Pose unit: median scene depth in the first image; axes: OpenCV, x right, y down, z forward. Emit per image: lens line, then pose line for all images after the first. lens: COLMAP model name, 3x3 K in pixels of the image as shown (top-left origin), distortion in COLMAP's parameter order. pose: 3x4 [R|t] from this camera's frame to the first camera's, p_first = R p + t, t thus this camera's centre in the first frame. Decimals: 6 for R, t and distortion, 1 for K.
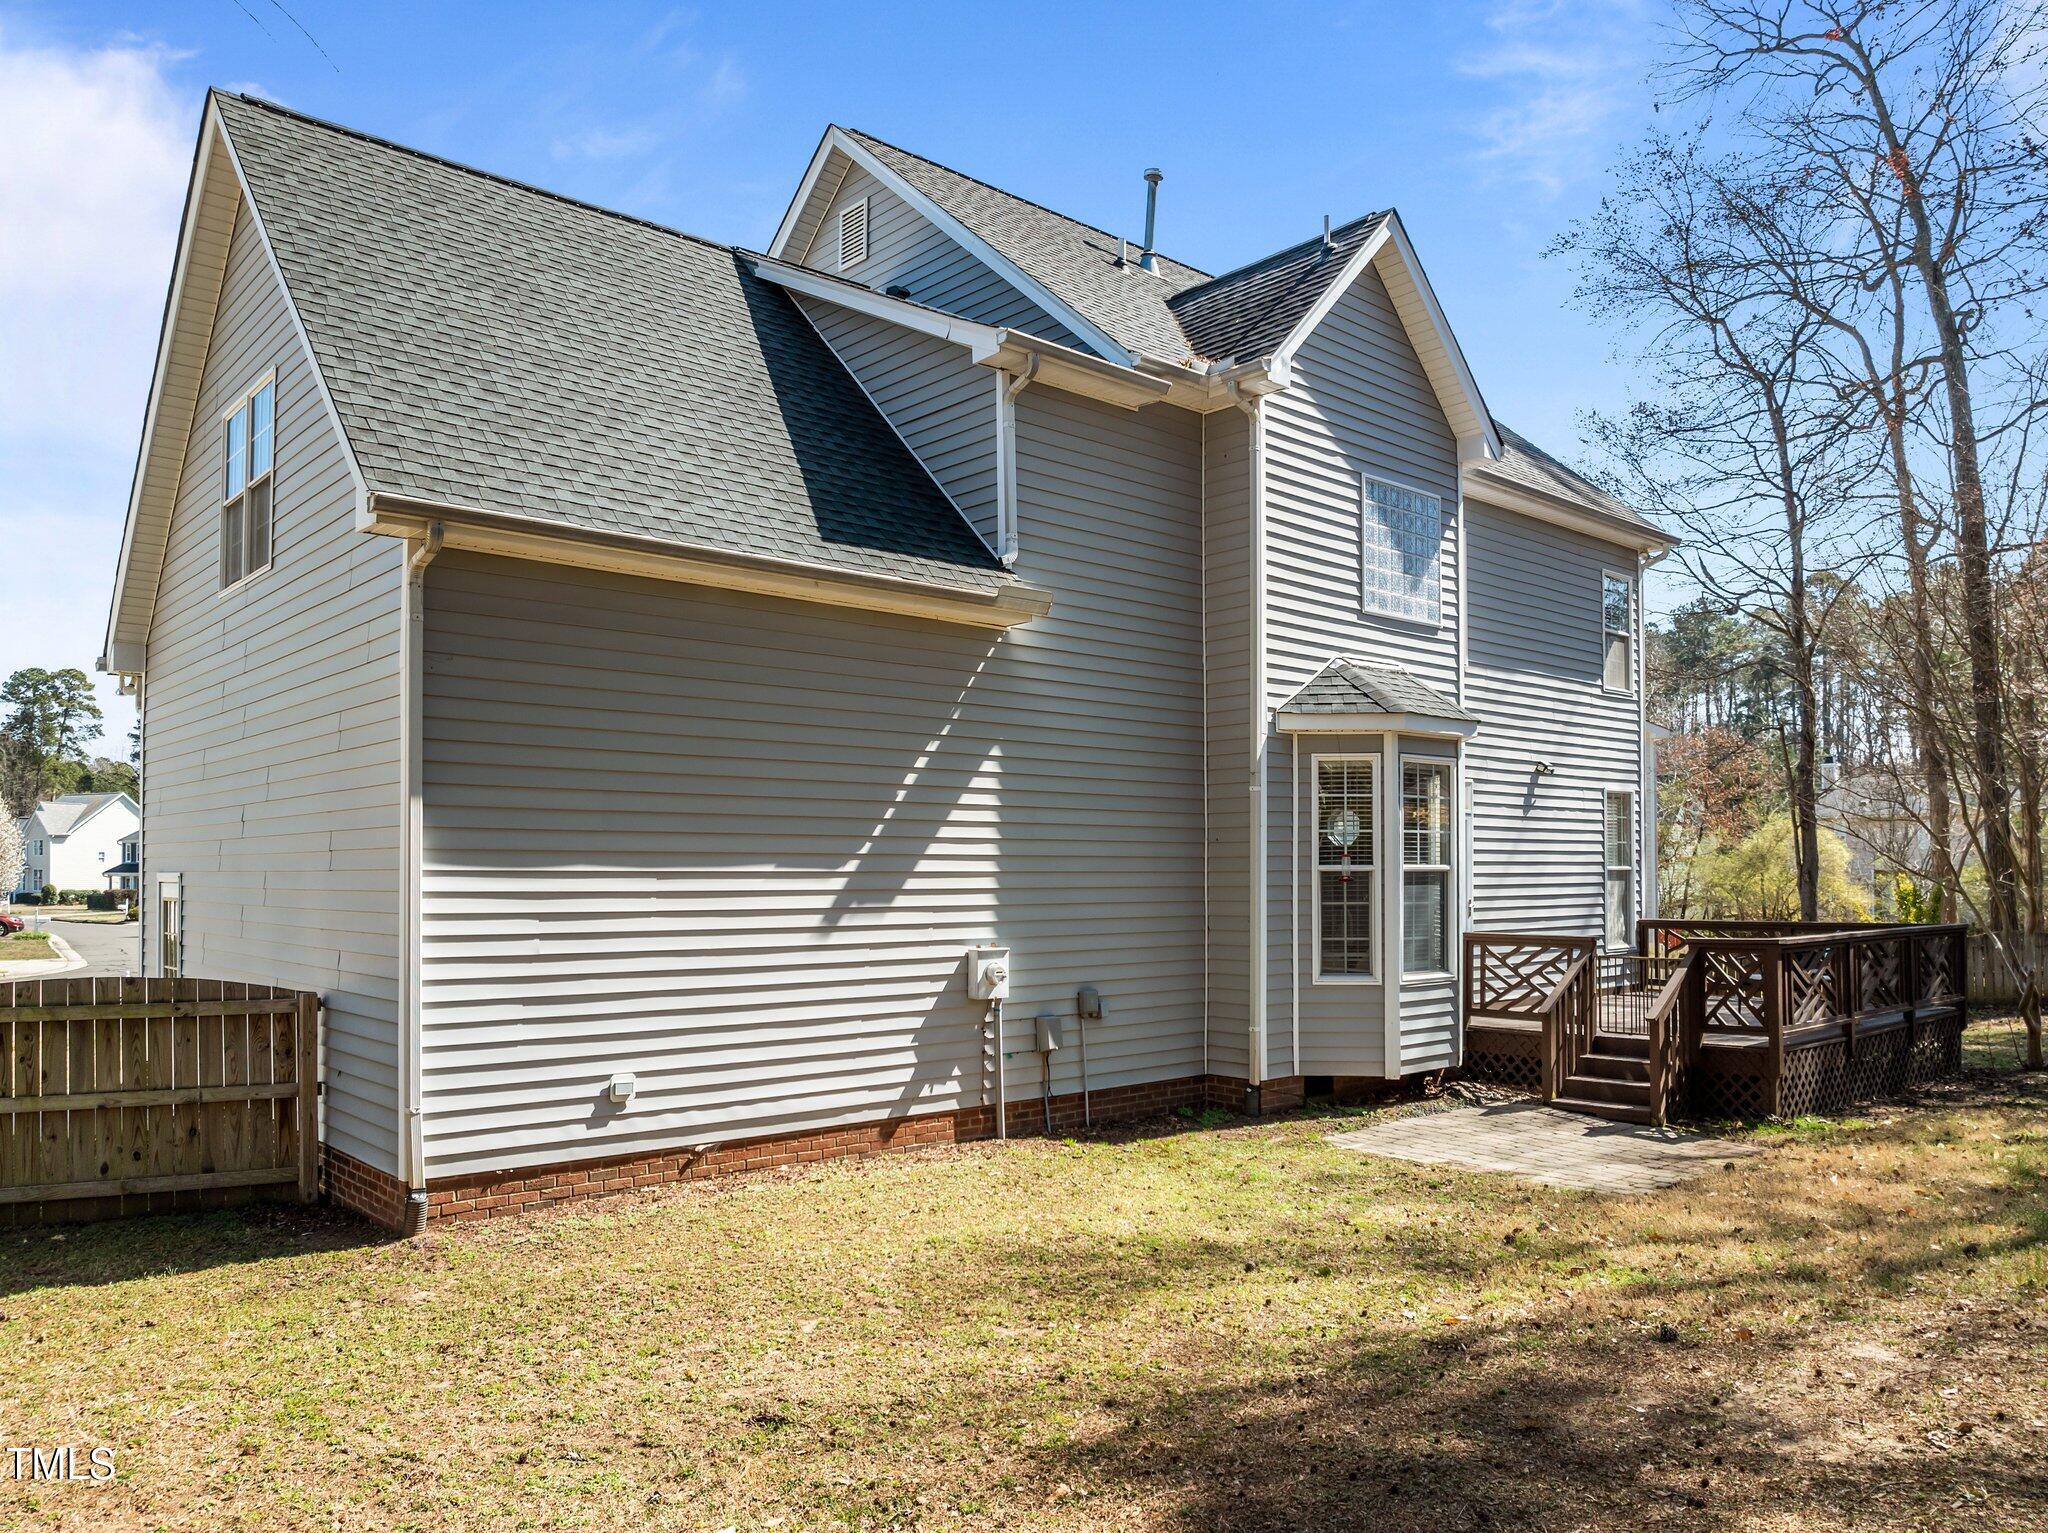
lens RADIAL K [[1467.1, 0, 1013.4], [0, 1467.1, 852.6], [0, 0, 1]] dist [-0.037240, 0.009282]
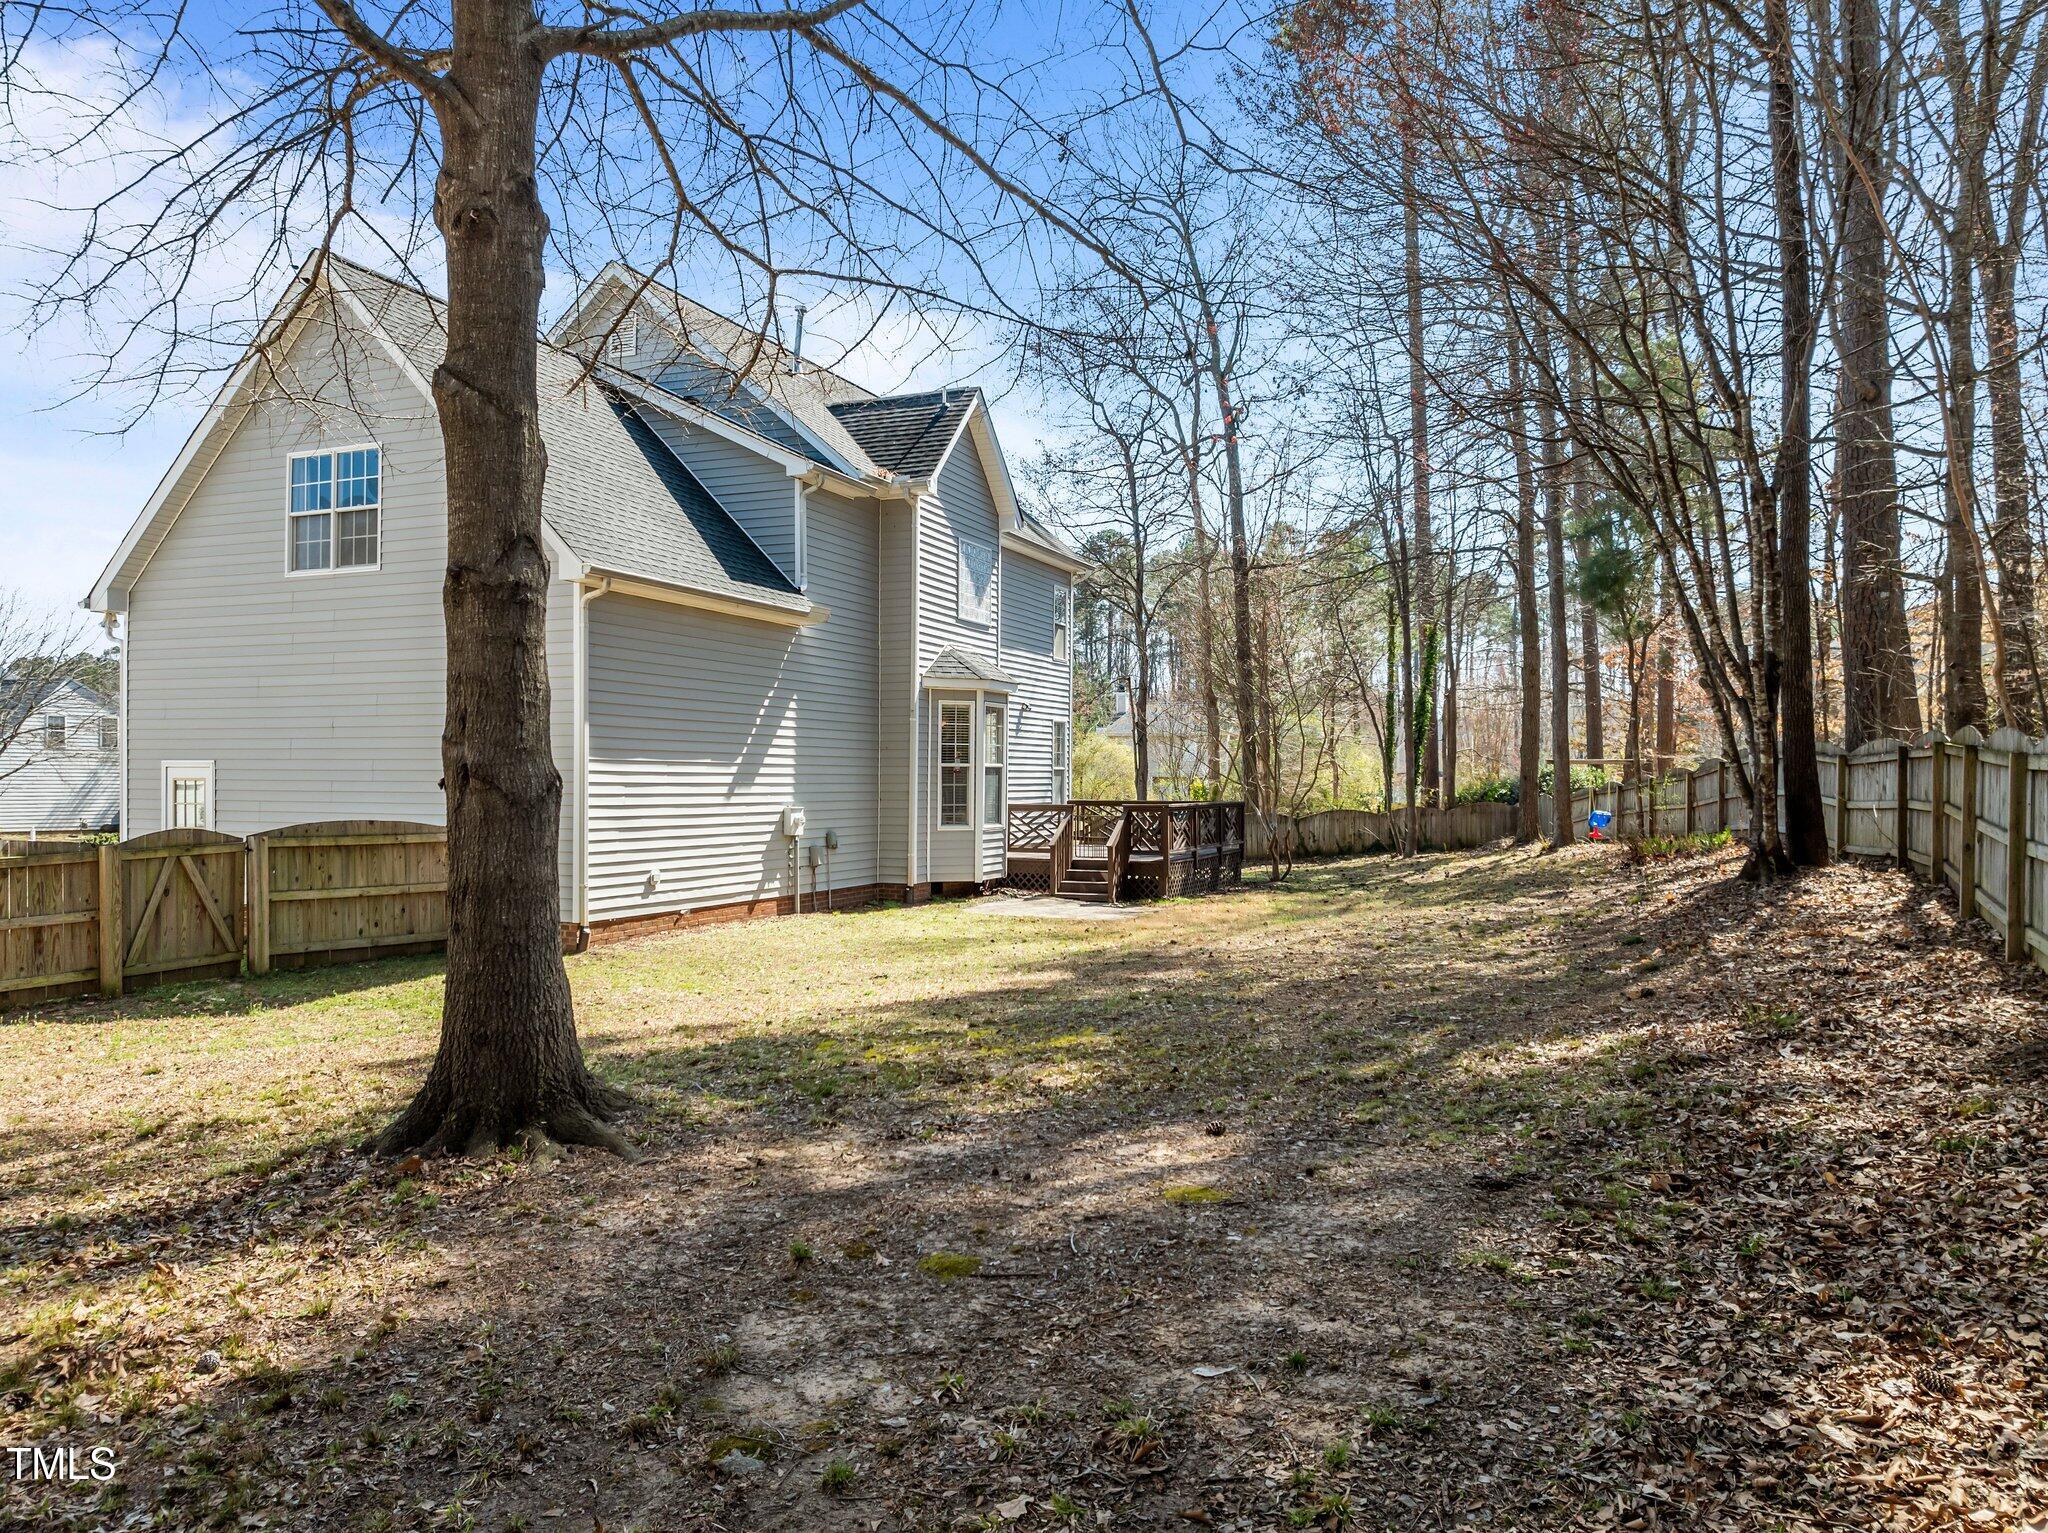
lens RADIAL K [[1435.2, 0, 1029.3], [0, 1435.2, 769.9], [0, 0, 1]] dist [-0.003649, -0.003384]
pose [[0.895775, 0.010829, 0.444375, -0.477044], [-0.015243, 0.999864, 0.006361, 0.004060], [-0.444245, -0.012472, 0.895818, -0.614269]]
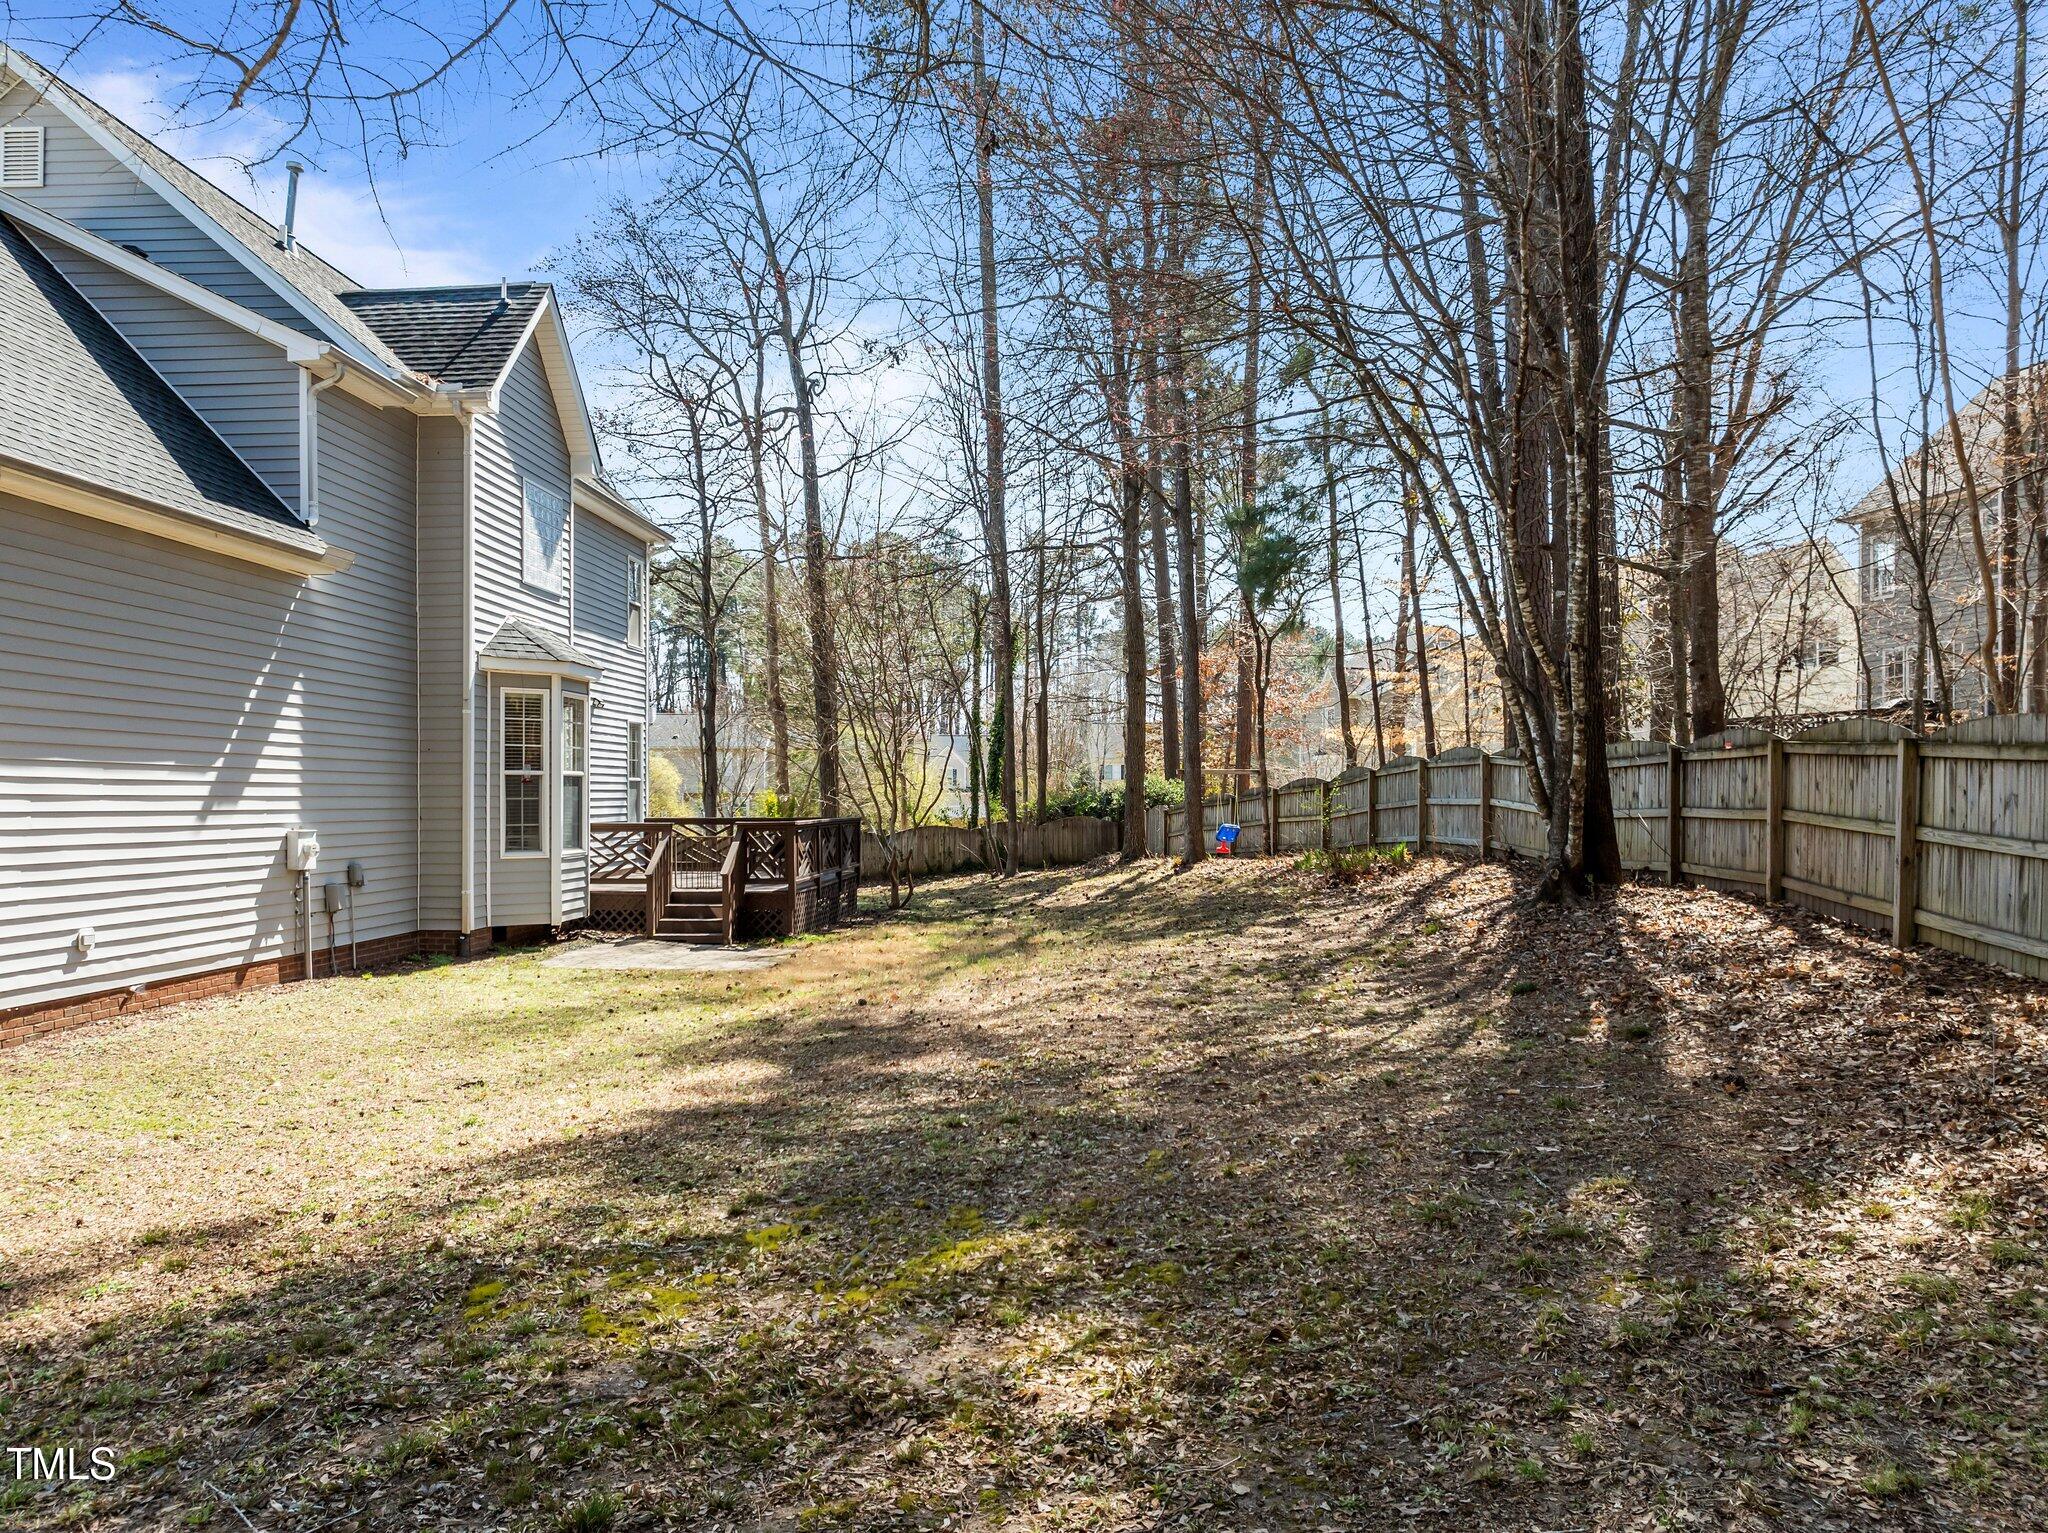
lens RADIAL K [[1461.8, 0, 1017.9], [0, 1461.8, 818.7], [0, 0, 1]] dist [-0.033730, -0.002113]
pose [[0.707061, -0.006331, 0.707124, -0.413585], [-0.013891, 0.999643, 0.022841, 0.016333], [-0.707016, -0.025973, 0.706721, -0.287052]]
